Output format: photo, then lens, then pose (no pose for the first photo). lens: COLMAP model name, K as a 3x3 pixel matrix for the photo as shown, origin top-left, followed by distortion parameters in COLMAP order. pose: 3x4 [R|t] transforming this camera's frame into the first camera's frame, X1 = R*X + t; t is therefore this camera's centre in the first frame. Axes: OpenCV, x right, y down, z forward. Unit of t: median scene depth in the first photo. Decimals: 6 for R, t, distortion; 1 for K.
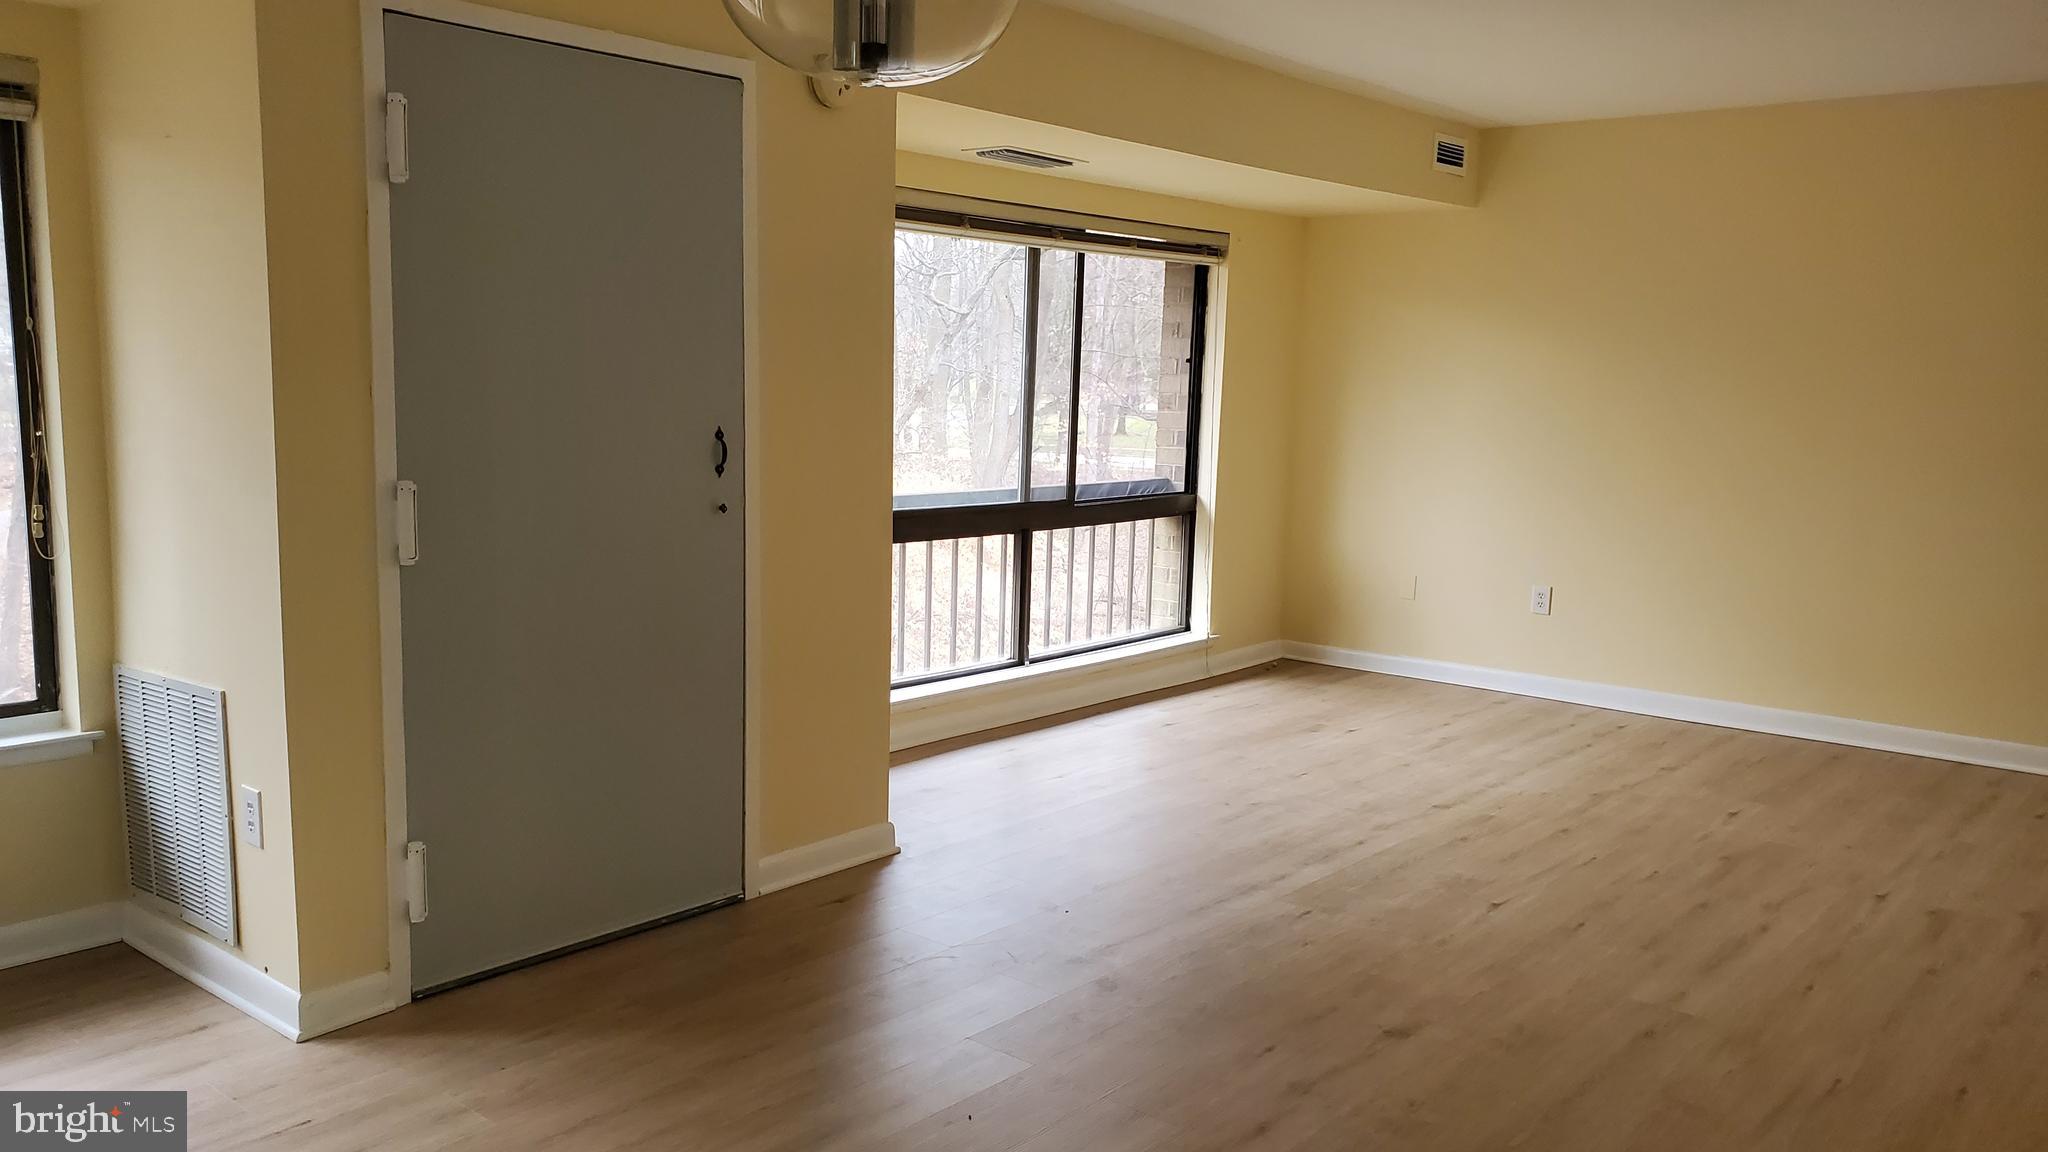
lens RADIAL K [[1635.2, 0, 1006.4], [0, 1635.2, 562.7], [0, 0, 1]] dist [0.074455, -0.097753]
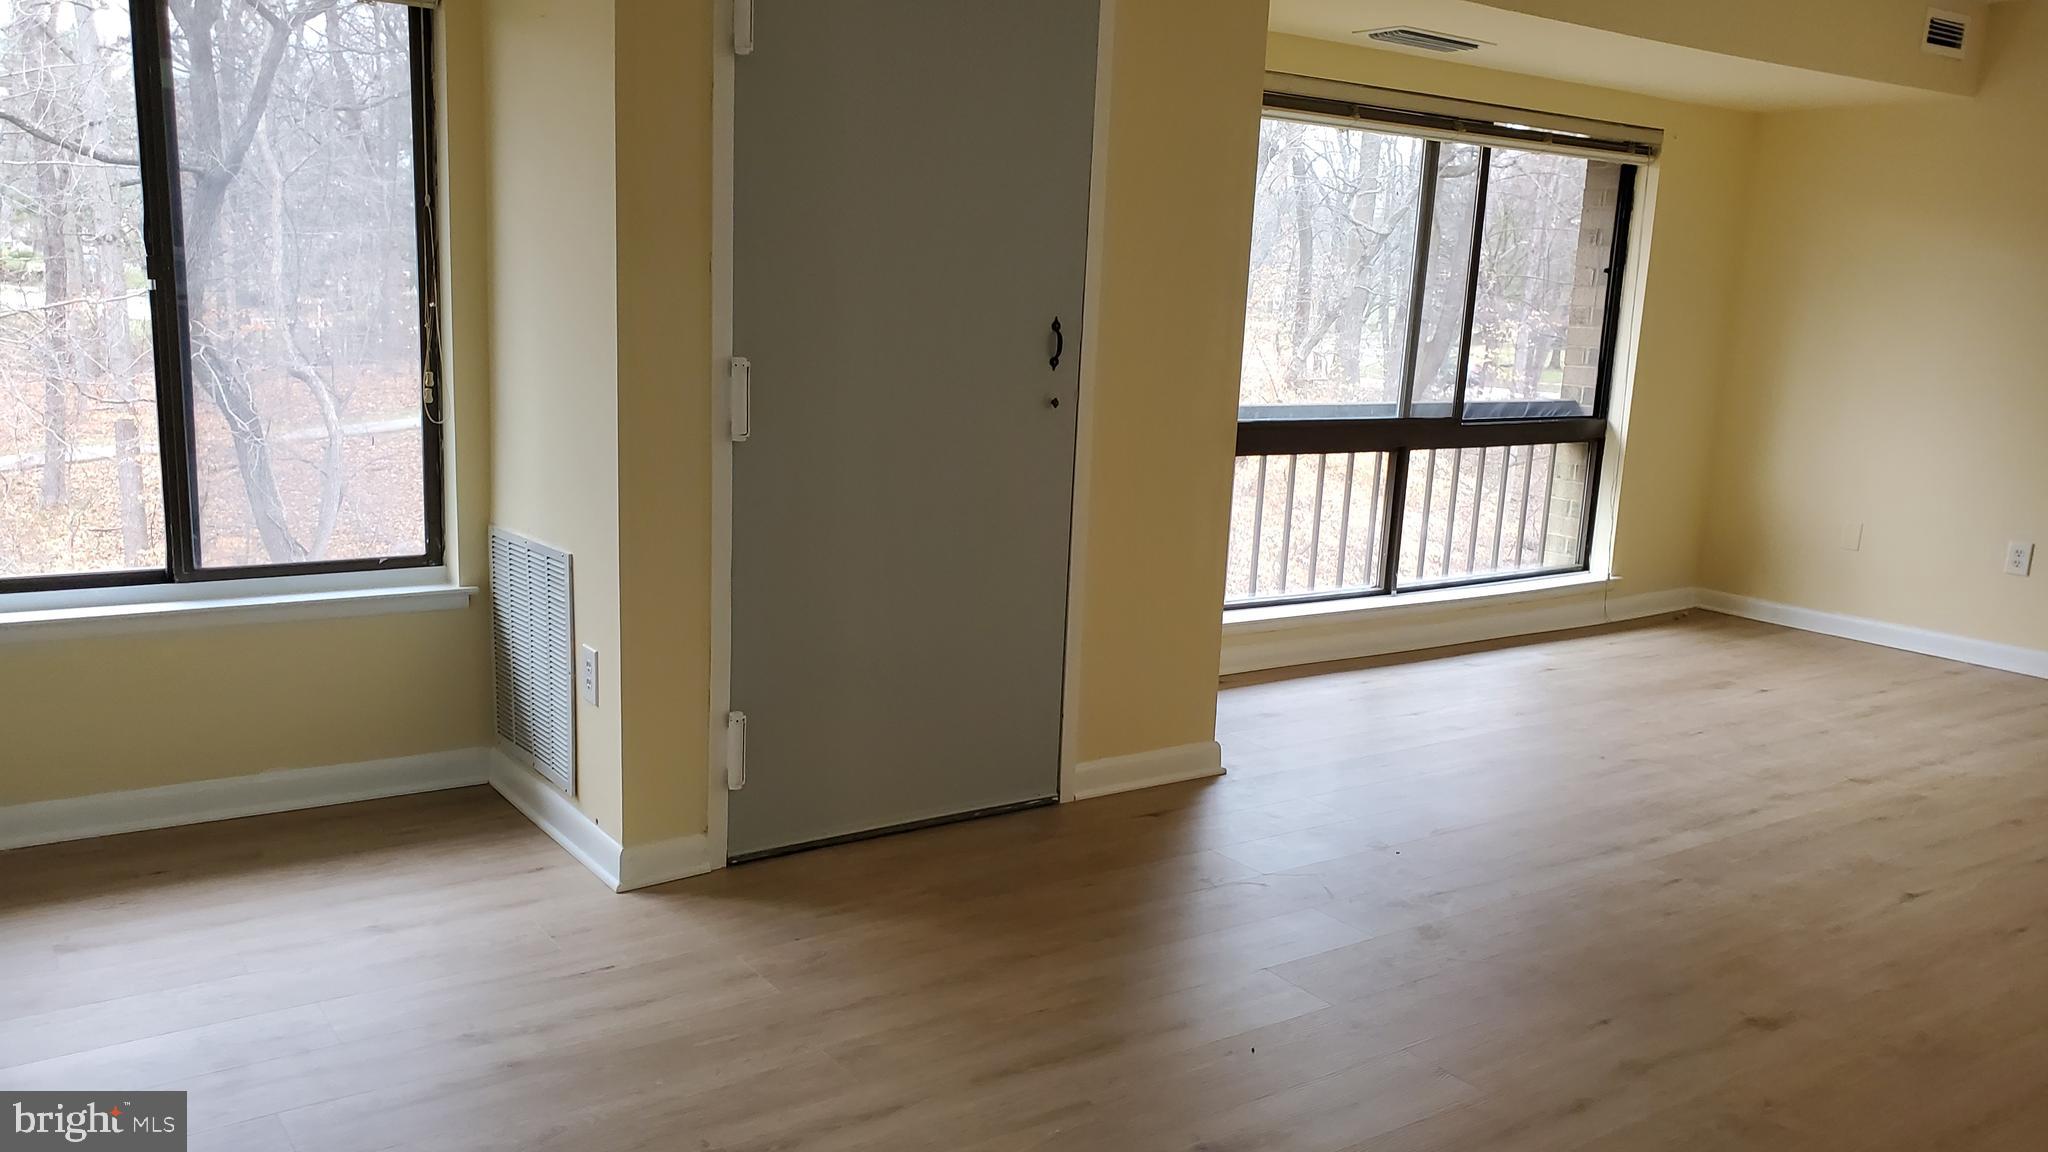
lens RADIAL K [[1635.2, 0, 1007.7], [0, 1635.2, 587.2], [0, 0, 1]] dist [0.074455, -0.097753]
pose [[0.968496, 0.064743, -0.240465, 0.037333], [-0.050592, 0.996630, 0.064570, 0.014275], [0.243835, -0.050370, 0.968508, 0.049477]]
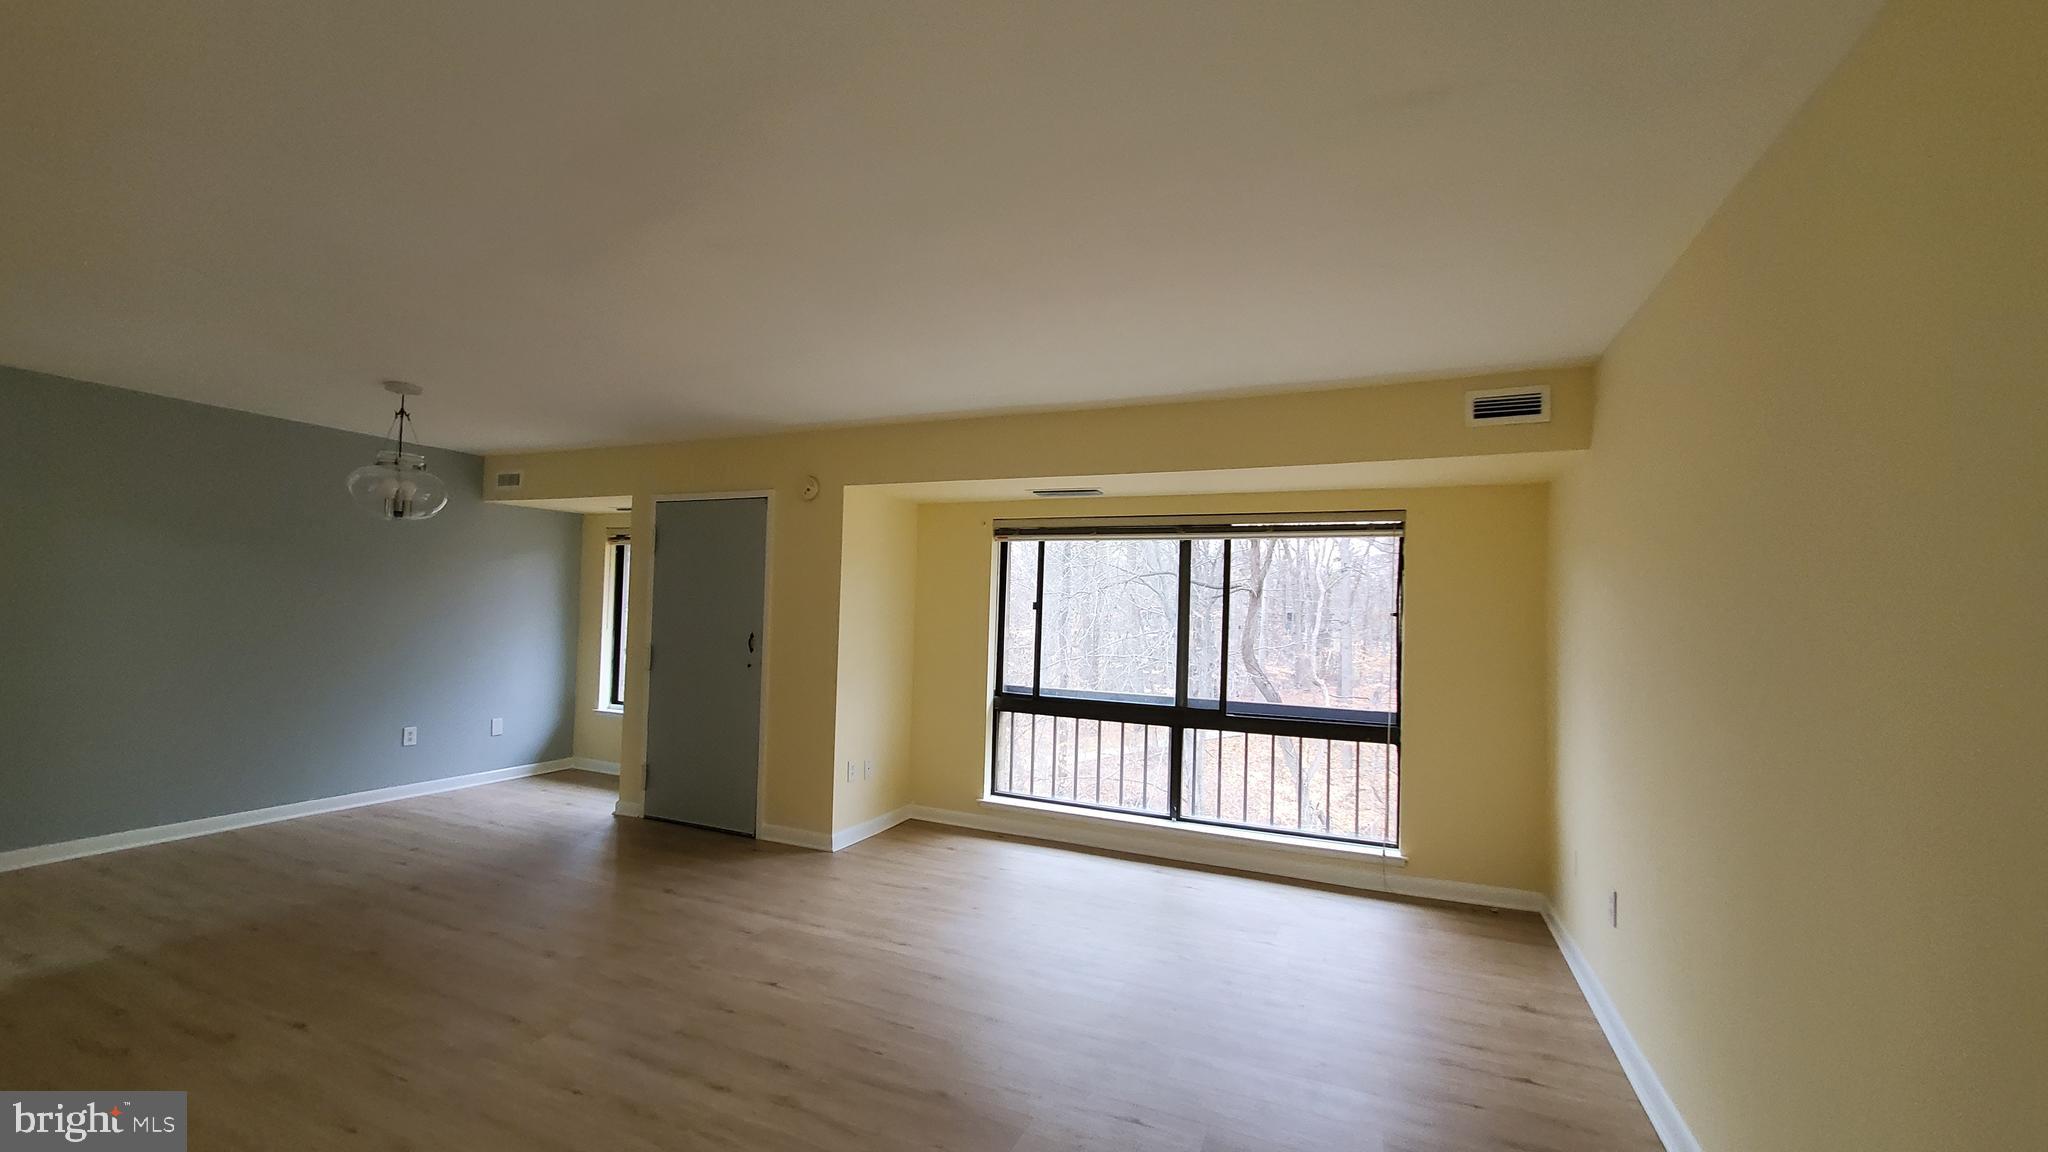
lens RADIAL K [[823.4, 0, 1015.9], [0, 823.4, 556.1], [0, 0, 1]] dist [0.002348, 0.000388]
pose [[0.265713, -0.078683, -0.960836, 1.084499], [-0.134198, 0.983941, -0.117687, -0.098607], [0.954666, 0.160213, 0.250887, 0.993875]]
